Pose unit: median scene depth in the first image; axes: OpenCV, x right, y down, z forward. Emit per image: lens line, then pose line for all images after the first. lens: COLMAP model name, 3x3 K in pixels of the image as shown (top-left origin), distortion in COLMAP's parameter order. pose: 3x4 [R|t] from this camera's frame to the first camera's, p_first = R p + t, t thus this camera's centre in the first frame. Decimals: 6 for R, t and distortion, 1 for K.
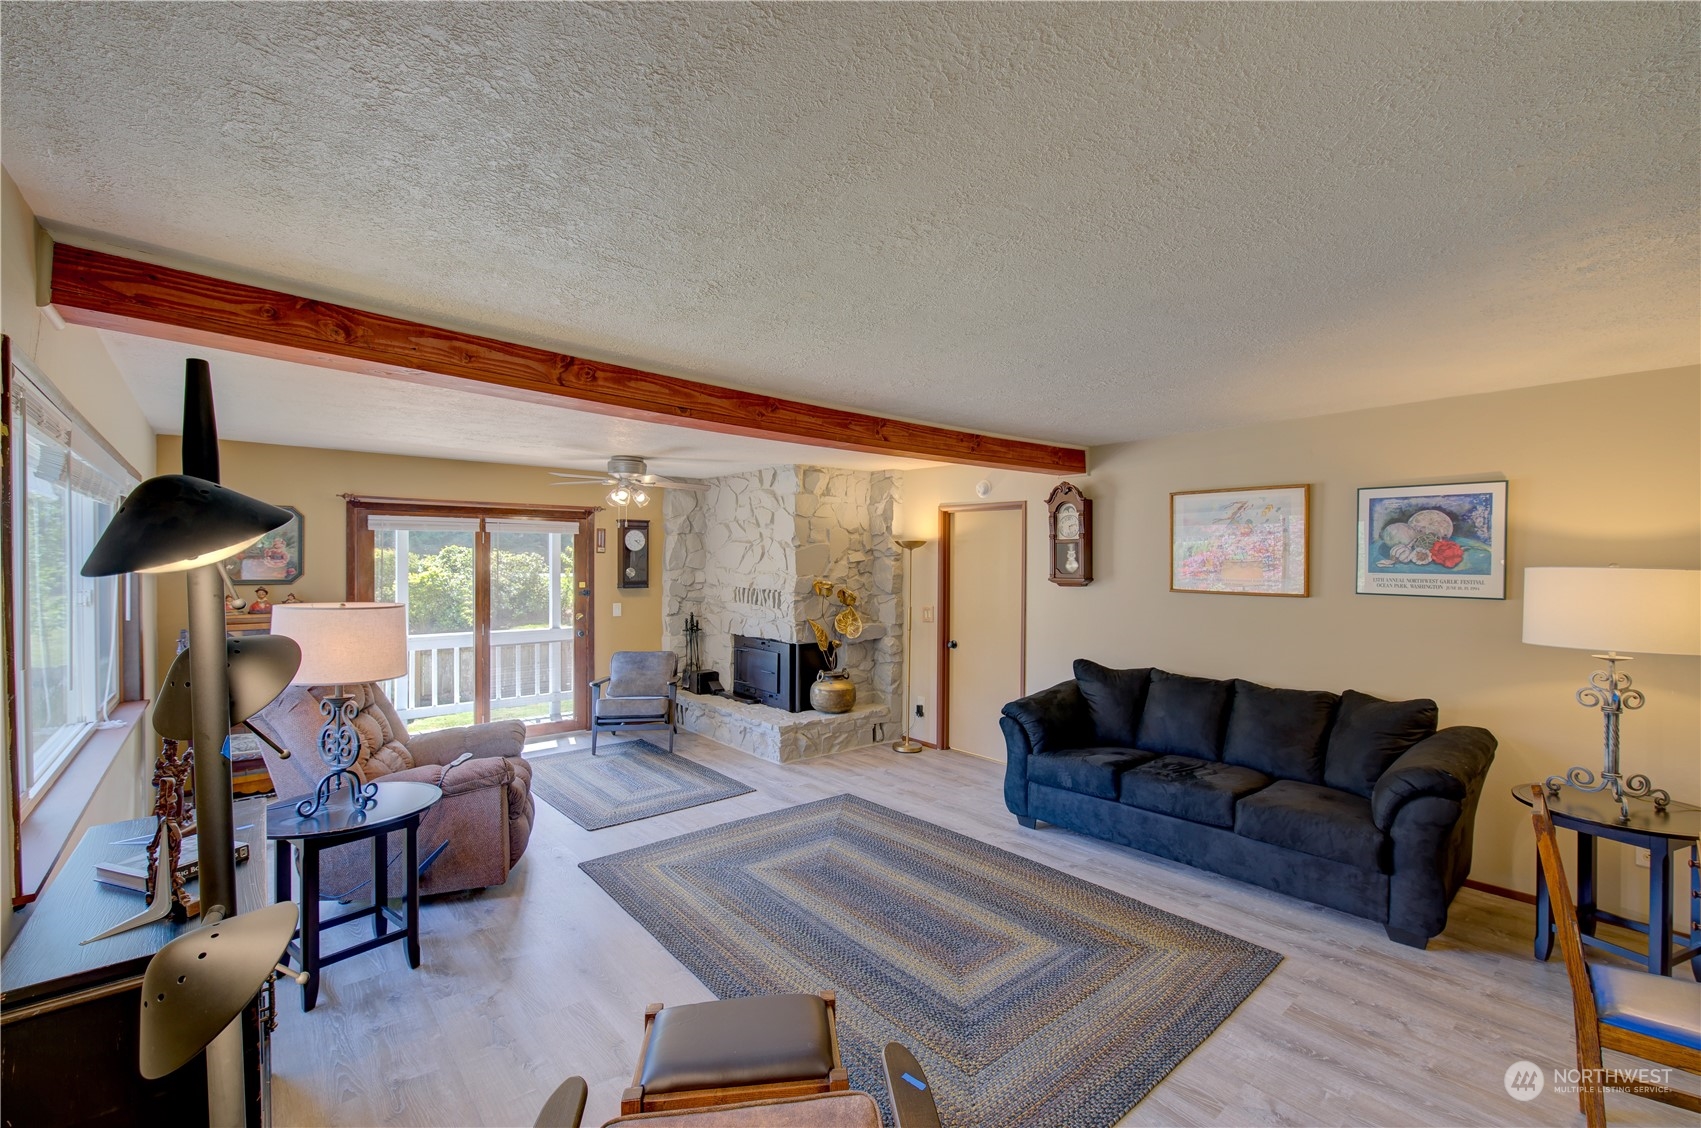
lens RADIAL K [[723.0, 0, 857.5], [0, 723.0, 566.7], [0, 0, 1]] dist [-0.000748, 0.000390]
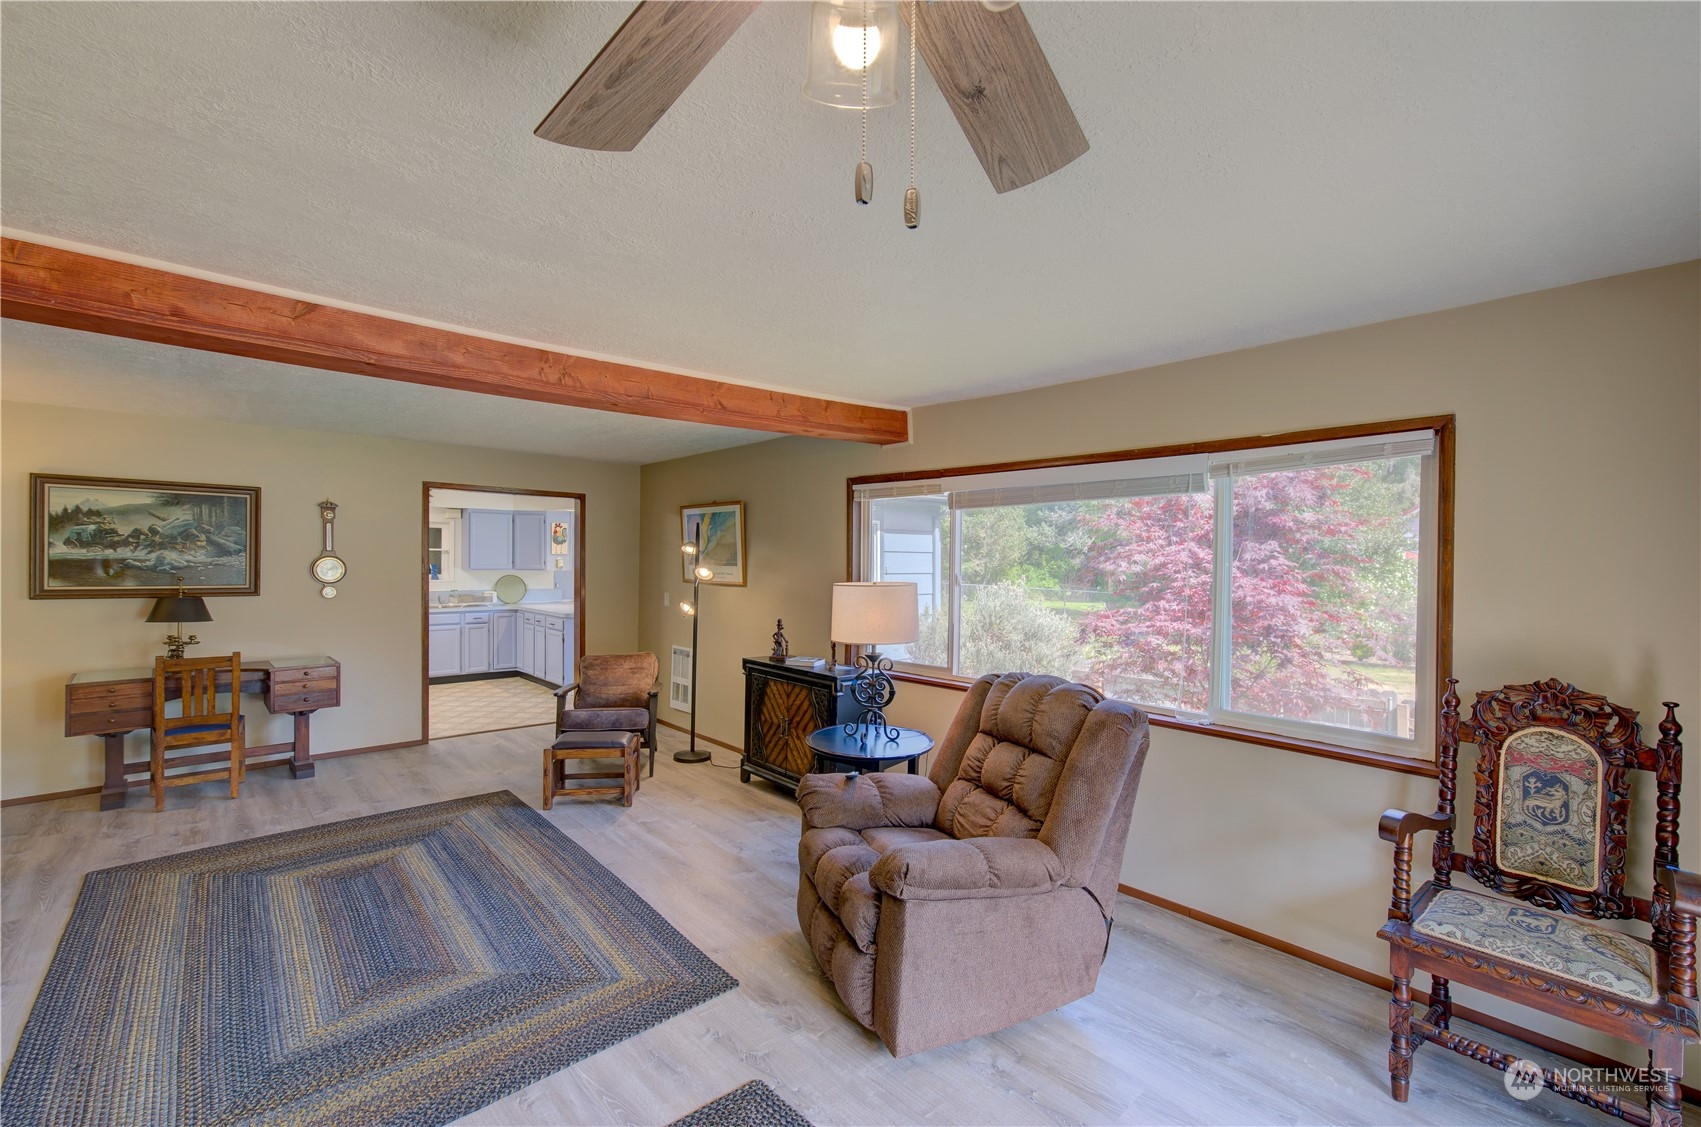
lens RADIAL K [[723.0, 0, 857.5], [0, 723.0, 566.2], [0, 0, 1]] dist [-0.000748, 0.000390]
pose [[-0.999382, -0.012858, -0.032726, -0.364334], [-0.013248, 0.999843, 0.011737, 0.004841], [0.032570, 0.012163, -0.999395, 1.303142]]
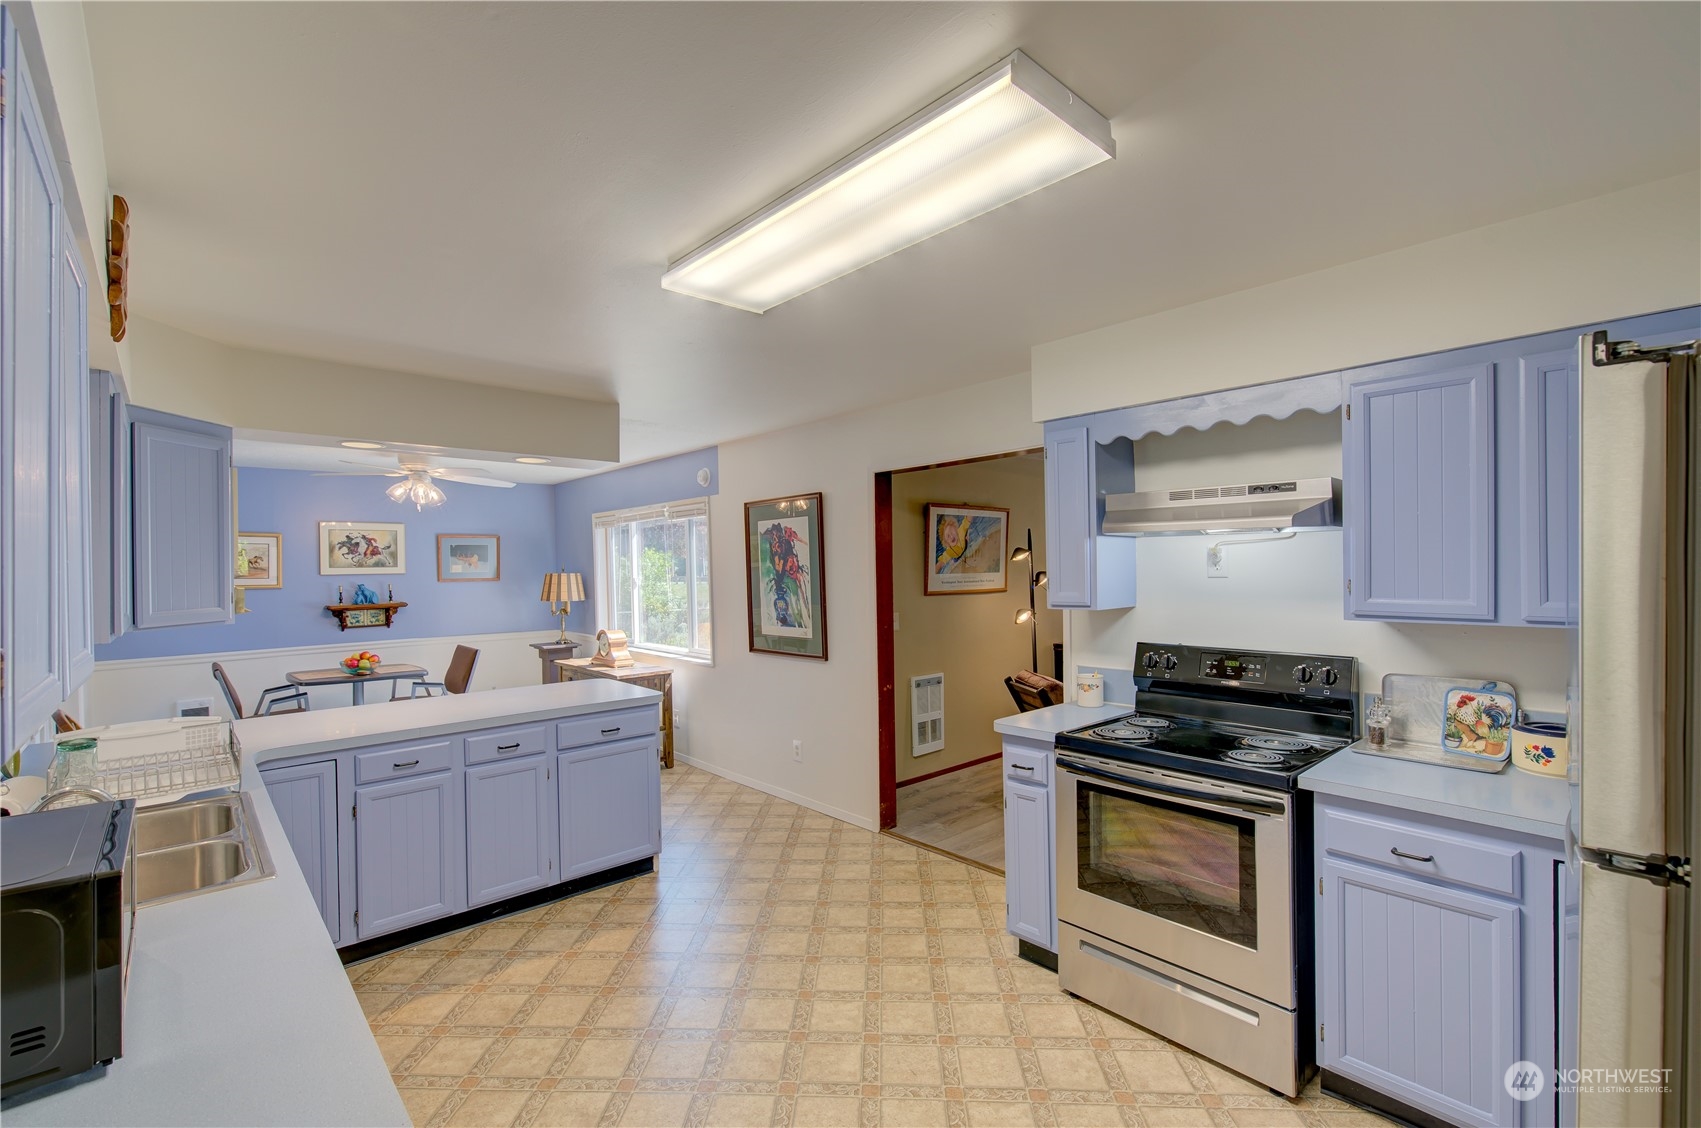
lens RADIAL K [[723.0, 0, 857.5], [0, 723.0, 566.7], [0, 0, 1]] dist [-0.000748, 0.000390]
pose [[0.029563, 0.001366, -0.999562, 0.956678], [0.002893, 0.999995, 0.001453, 0.008869], [0.999559, -0.002934, 0.029559, -0.131432]]
